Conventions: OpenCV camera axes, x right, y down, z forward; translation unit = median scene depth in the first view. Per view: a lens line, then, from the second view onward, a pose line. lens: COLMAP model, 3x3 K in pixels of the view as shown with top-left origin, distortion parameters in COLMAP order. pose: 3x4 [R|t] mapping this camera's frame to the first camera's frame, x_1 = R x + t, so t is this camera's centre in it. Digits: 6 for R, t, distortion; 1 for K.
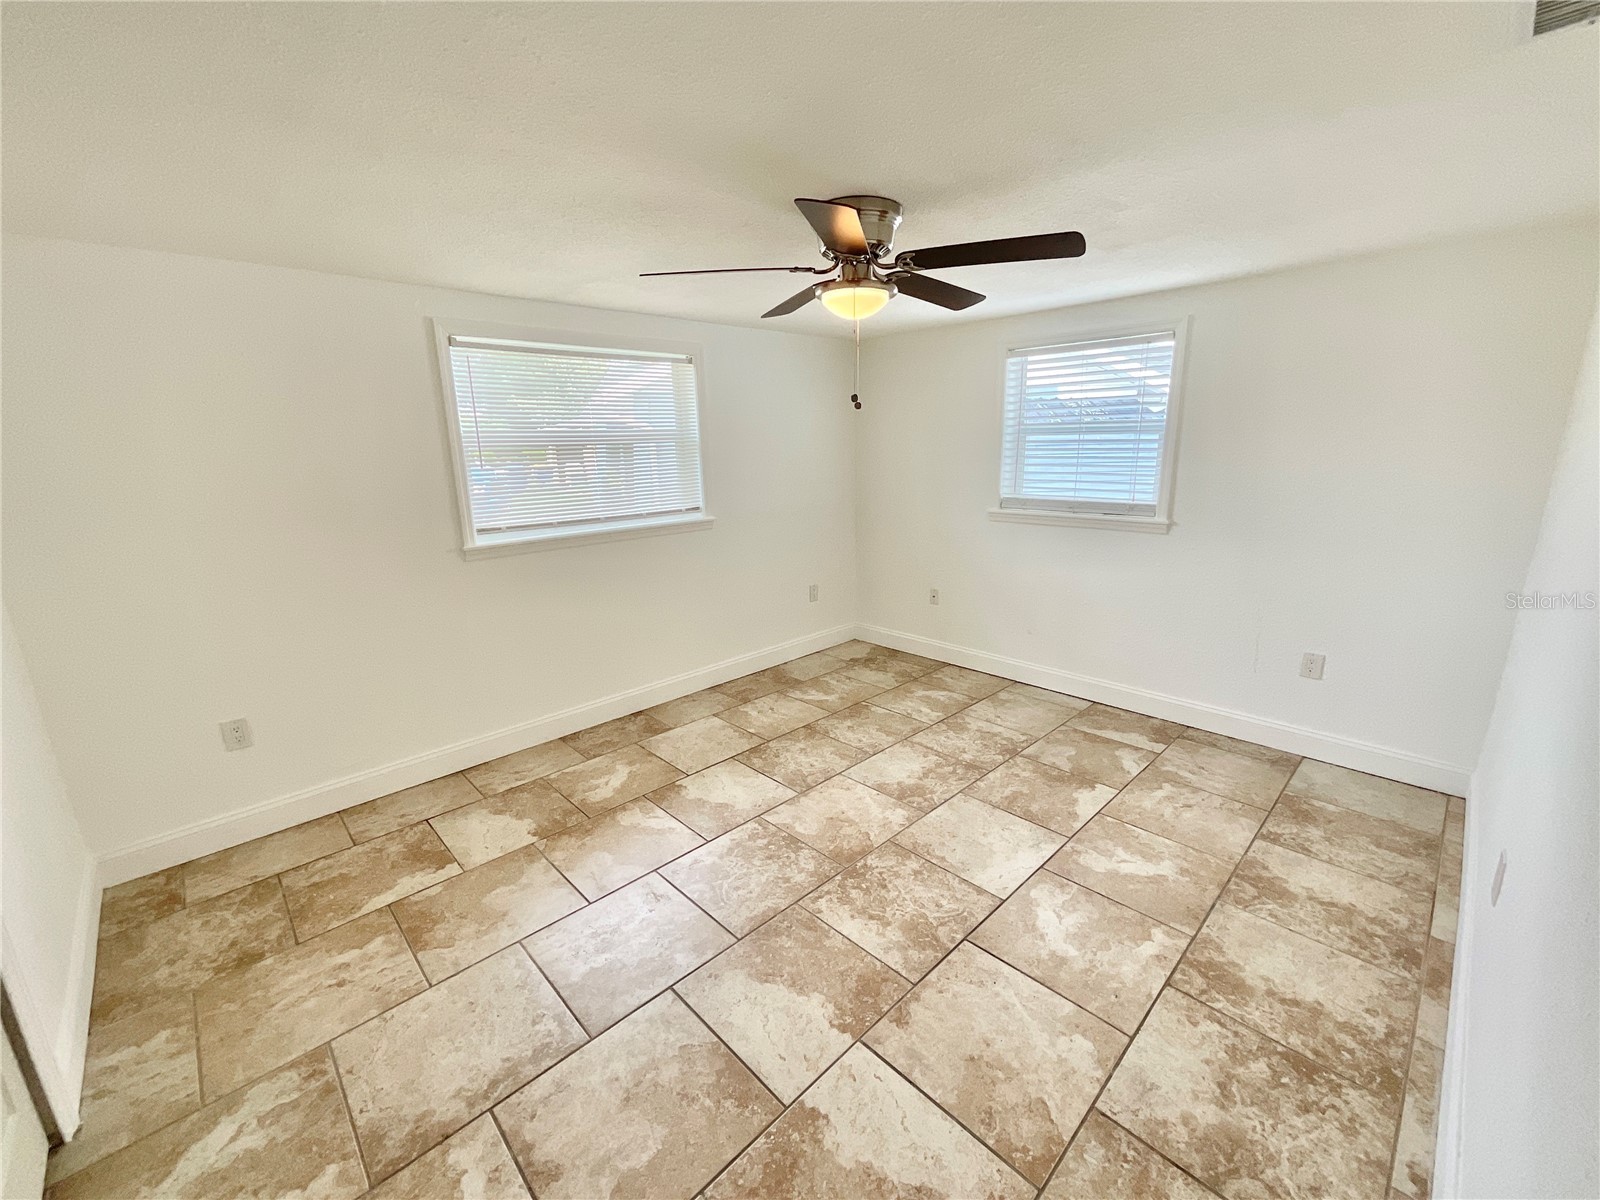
lens RADIAL K [[652.2, 0, 802.1], [0, 652.2, 599.2], [0, 0, 1]] dist [-0.000519, 0.000573]
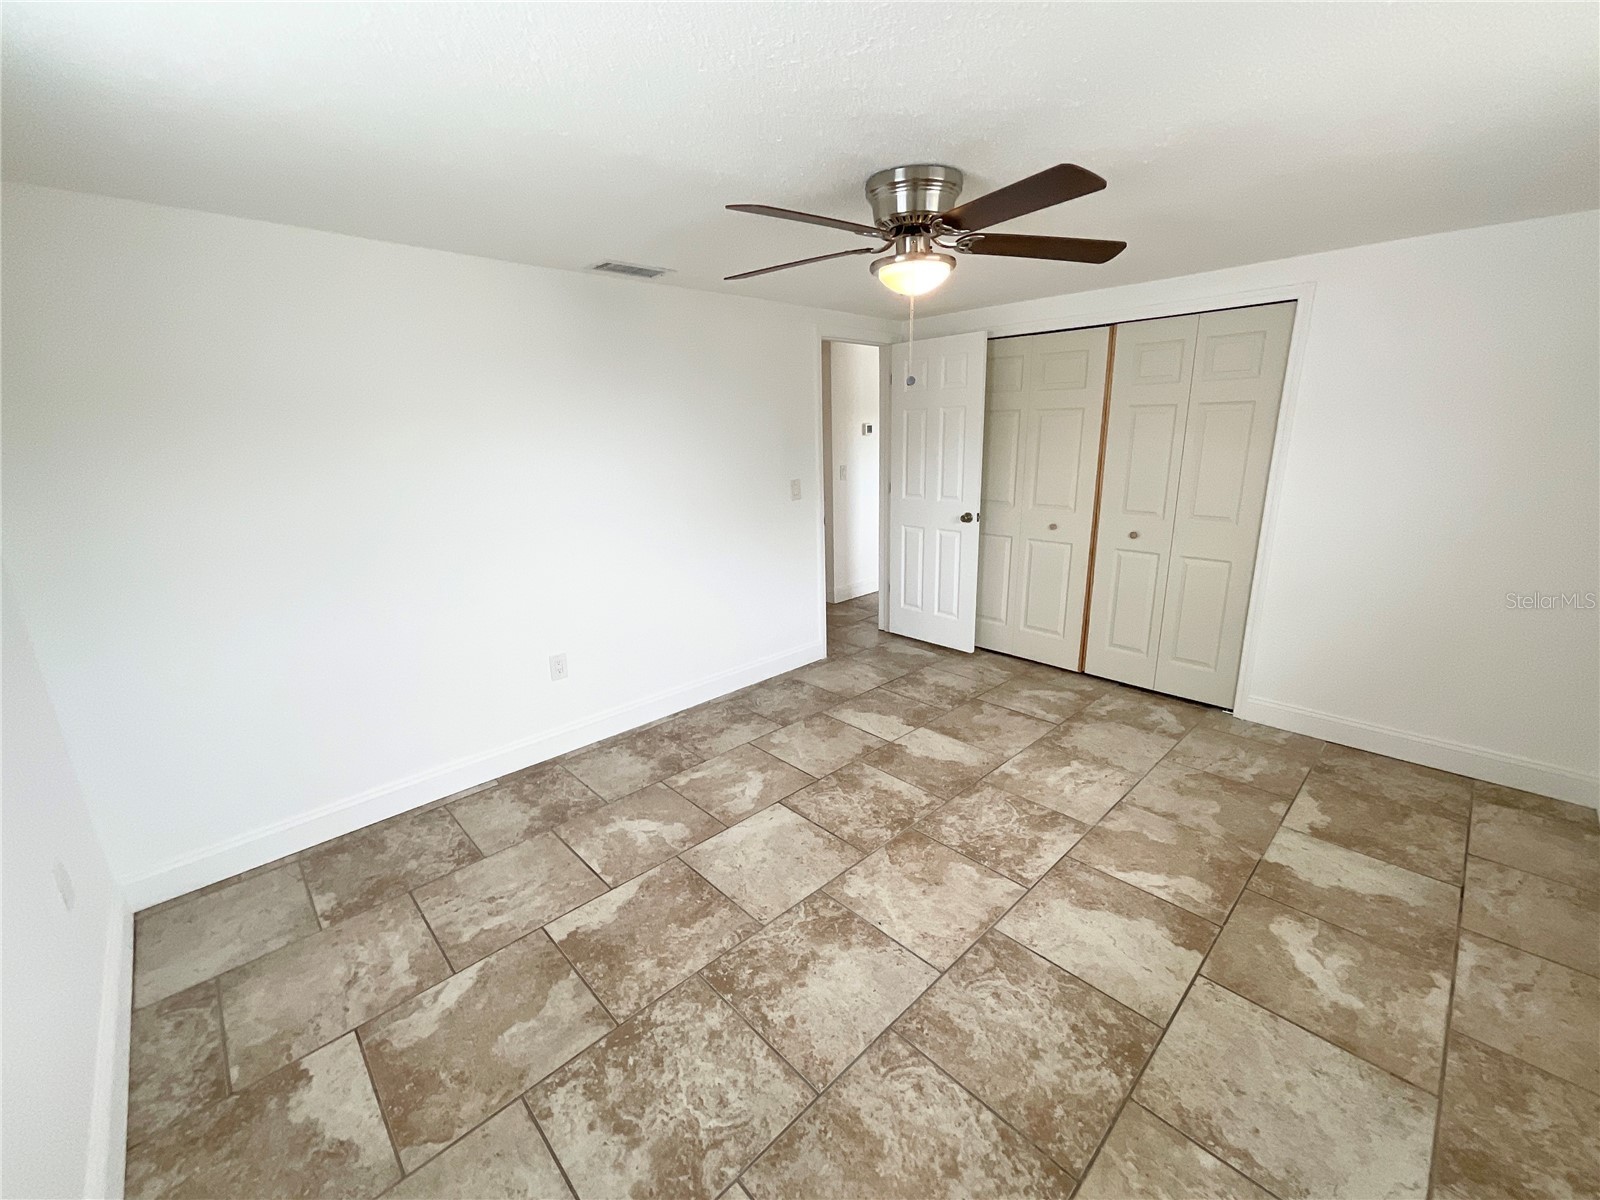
lens RADIAL K [[652.2, 0, 802.1], [0, 652.2, 599.2], [0, 0, 1]] dist [-0.000519, 0.000573]
pose [[-0.999108, 0.039608, 0.014612, 0.199226], [0.041811, 0.880416, 0.472356, -0.394813], [0.005845, 0.472546, -0.881287, 1.643890]]
